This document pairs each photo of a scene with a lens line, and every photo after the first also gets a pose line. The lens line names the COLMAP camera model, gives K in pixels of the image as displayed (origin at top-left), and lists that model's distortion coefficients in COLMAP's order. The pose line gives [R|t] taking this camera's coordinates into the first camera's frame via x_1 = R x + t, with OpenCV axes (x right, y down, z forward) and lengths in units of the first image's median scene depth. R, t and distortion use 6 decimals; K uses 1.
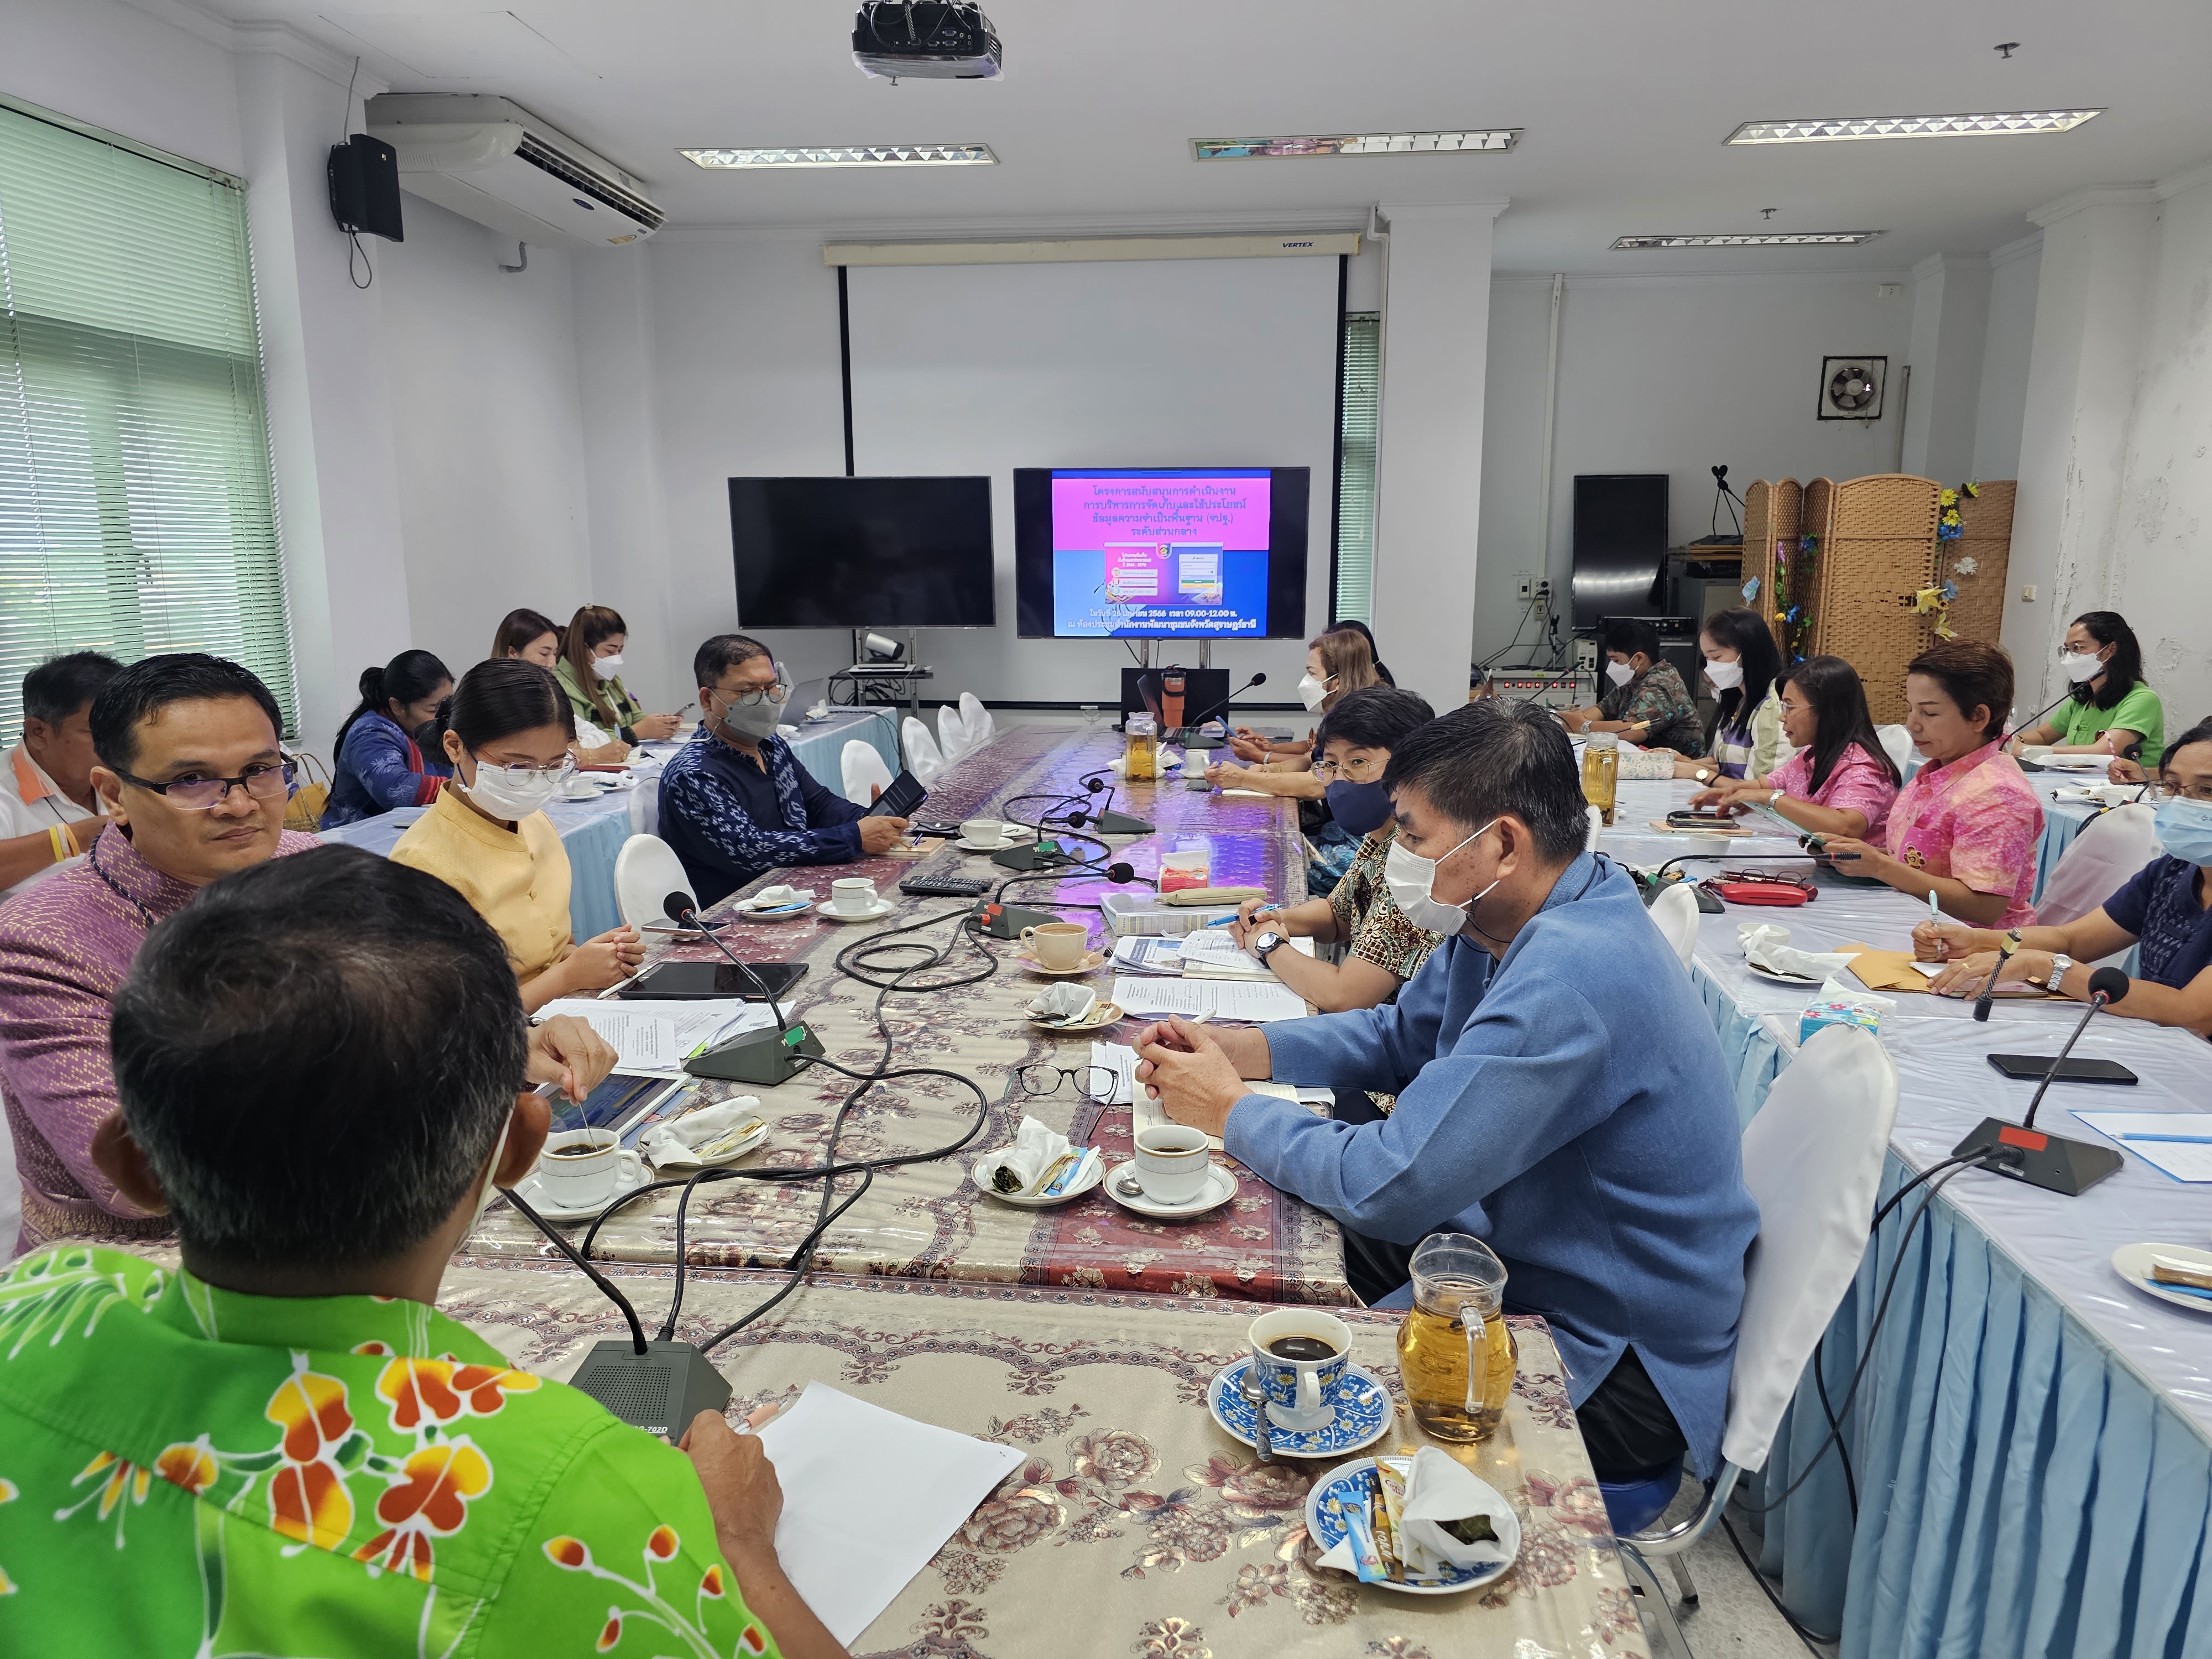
lens RADIAL K [[1436.0, 0, 1096.0], [0, 1436.0, 872.2], [0, 0, 1]] dist [0.029238, -0.033244]
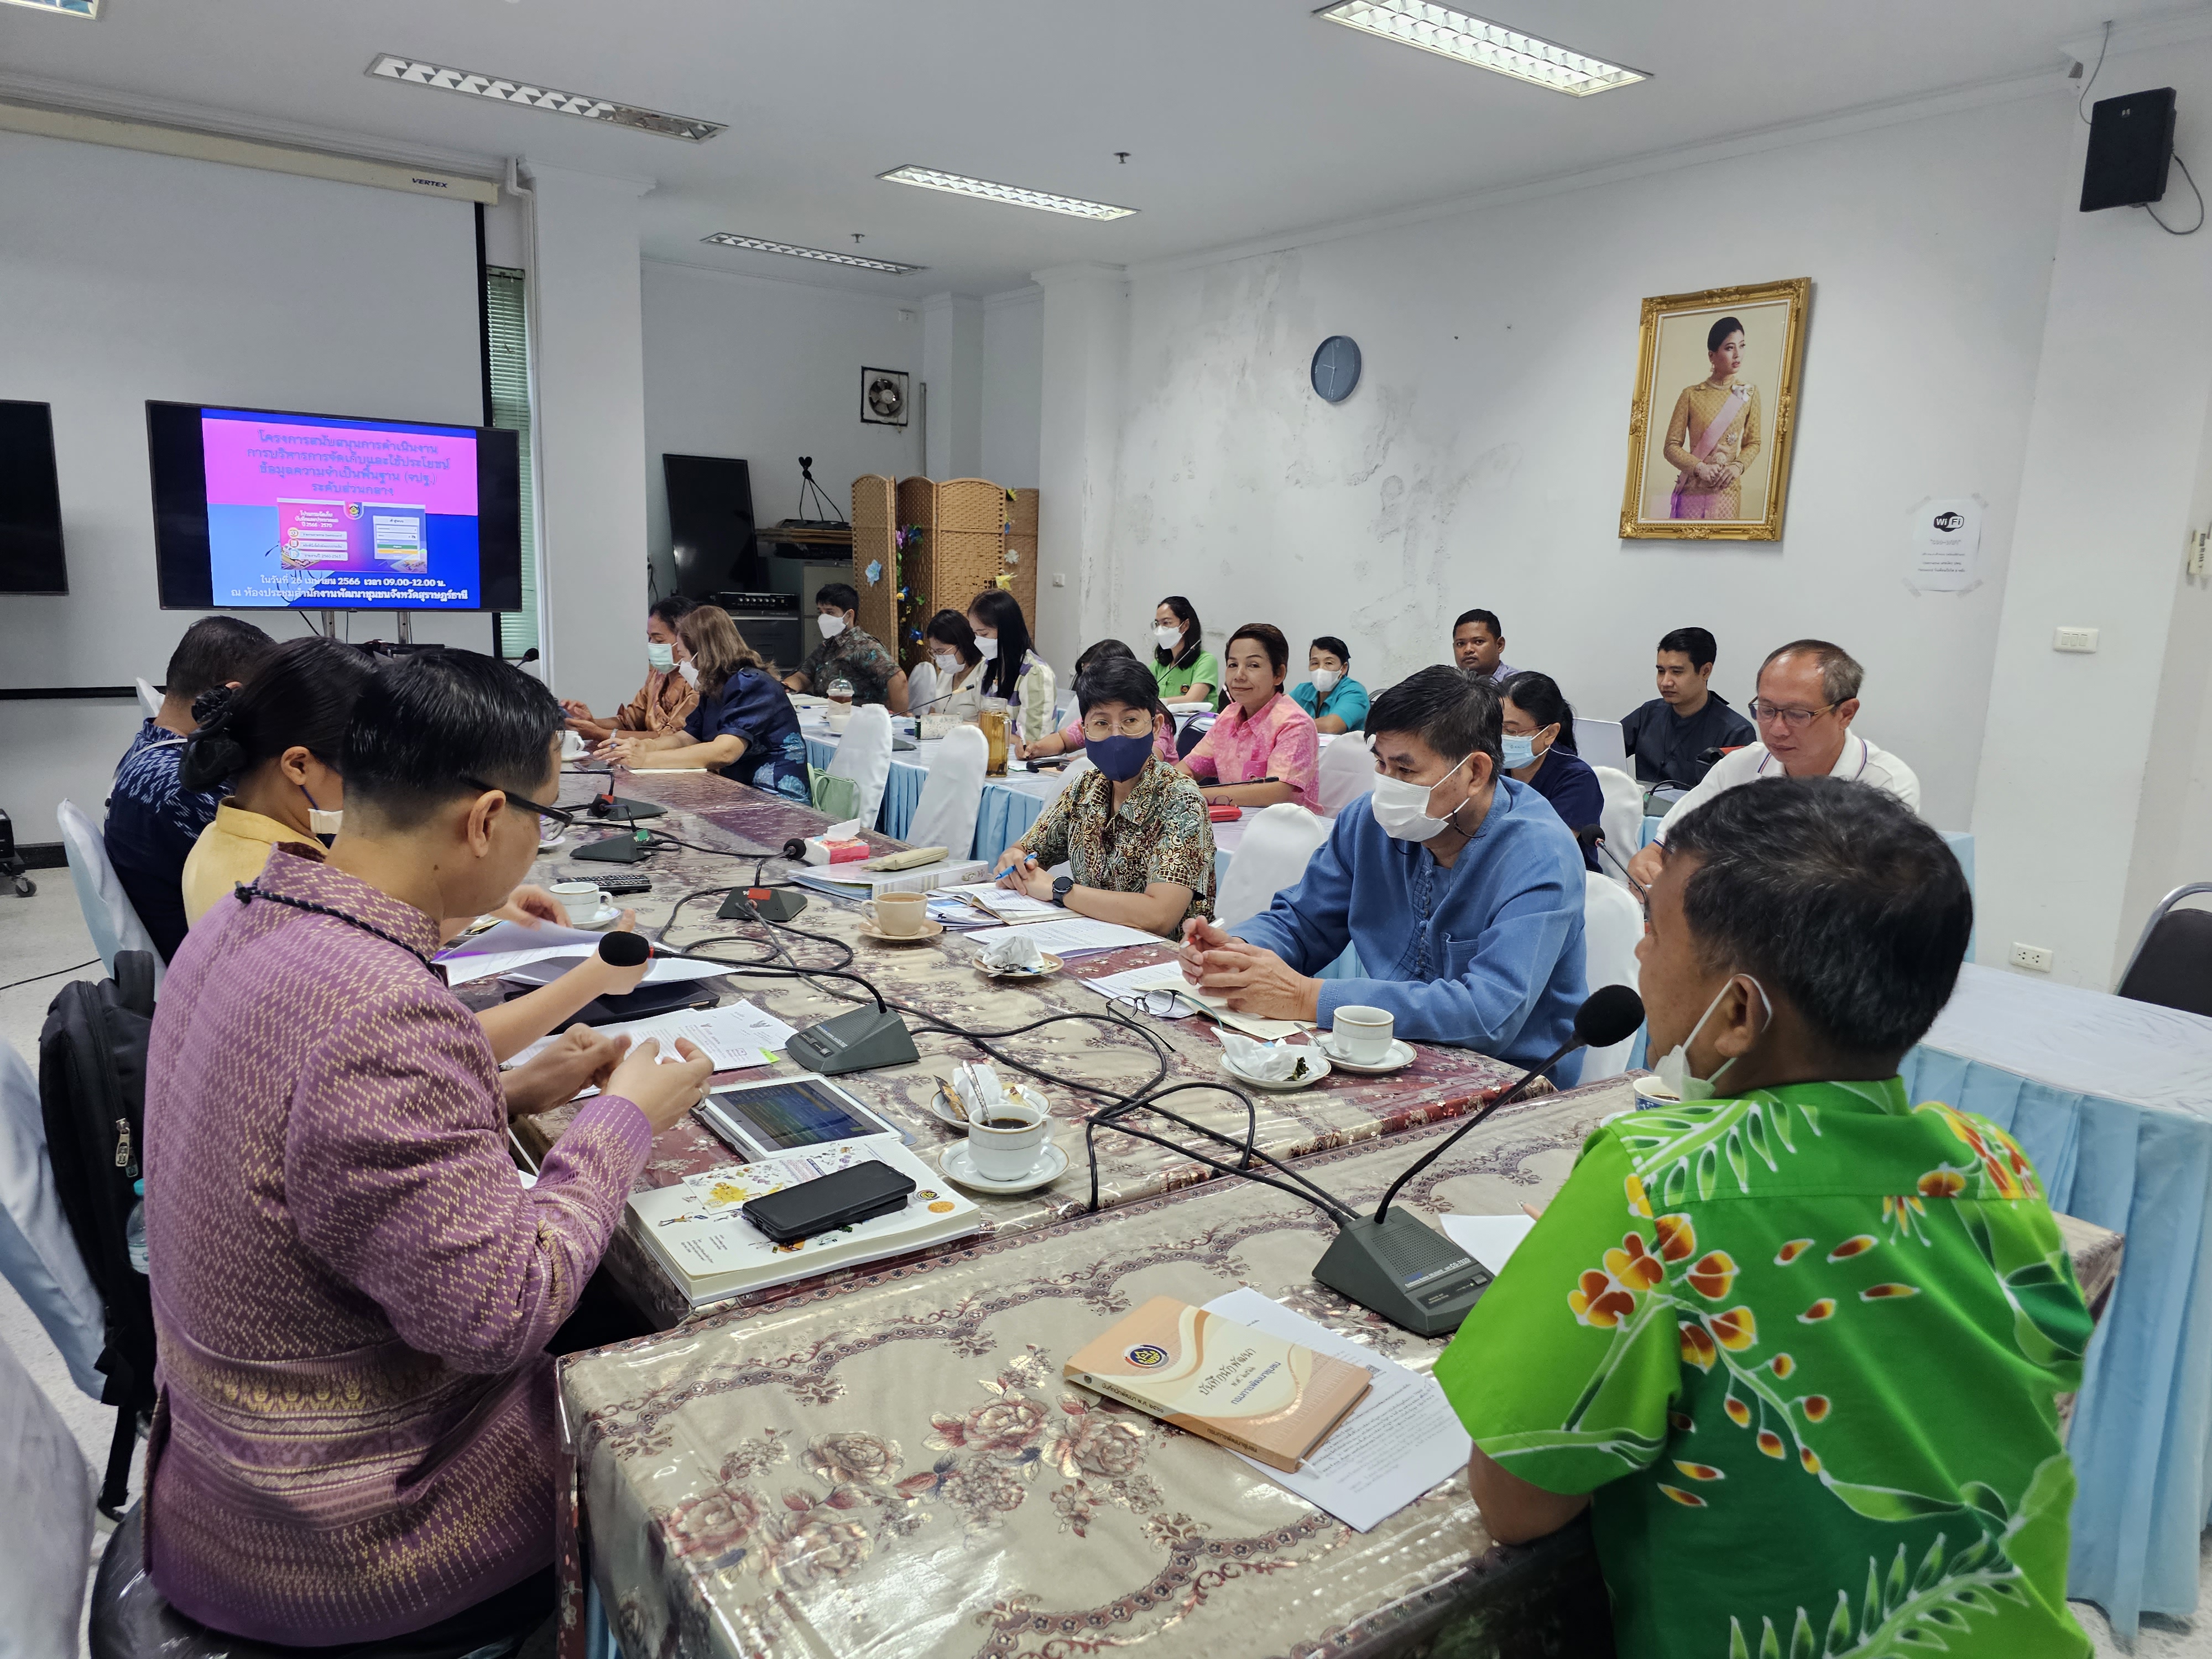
lens RADIAL K [[1417.9, 0, 1067.9], [0, 1417.9, 893.2], [0, 0, 1]] dist [0.039756, -0.052605]
pose [[0.752783, -0.124100, 0.646465, -0.224348], [0.099871, 0.992231, 0.074181, -0.010659], [-0.650648, 0.008721, 0.759329, 0.045648]]
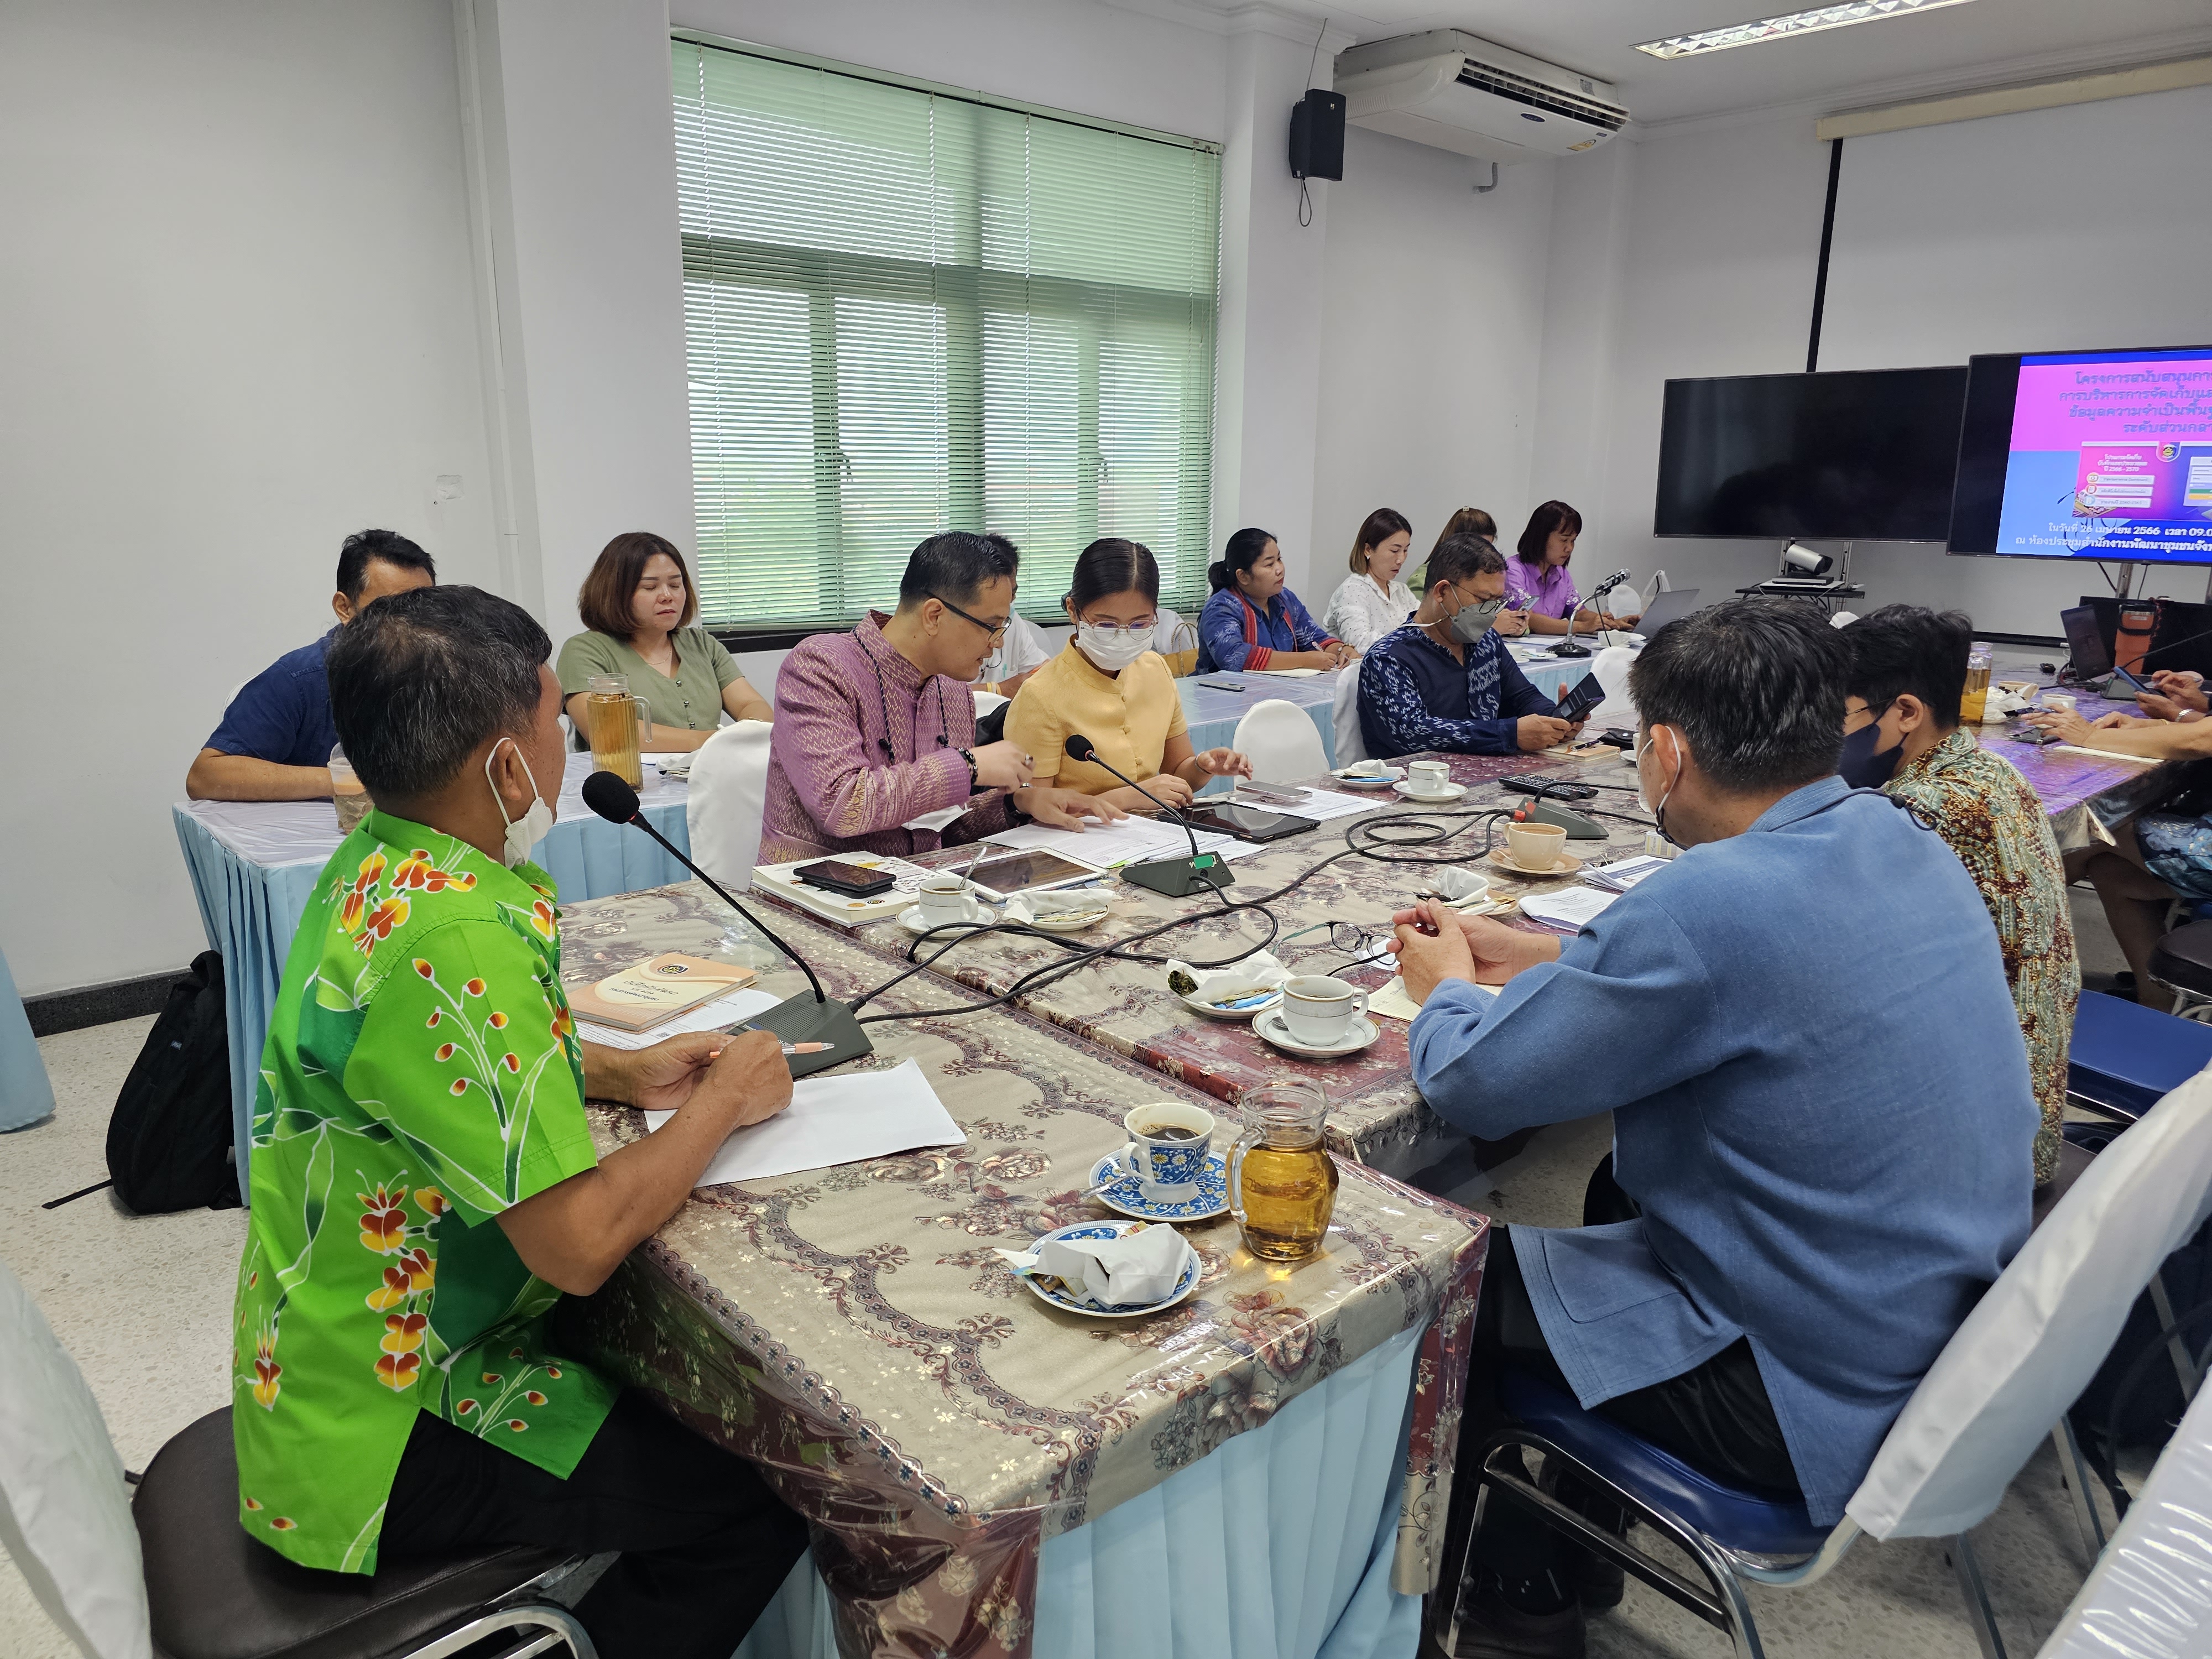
lens RADIAL K [[1420.8, 0, 1094.4], [0, 1420.8, 832.3], [0, 0, 1]] dist [0.046799, -0.036109]
pose [[0.758096, 0.166897, -0.630425, 0.137255], [-0.144678, 0.985650, 0.086961, 0.000330], [0.635892, 0.025284, 0.771364, 0.012791]]
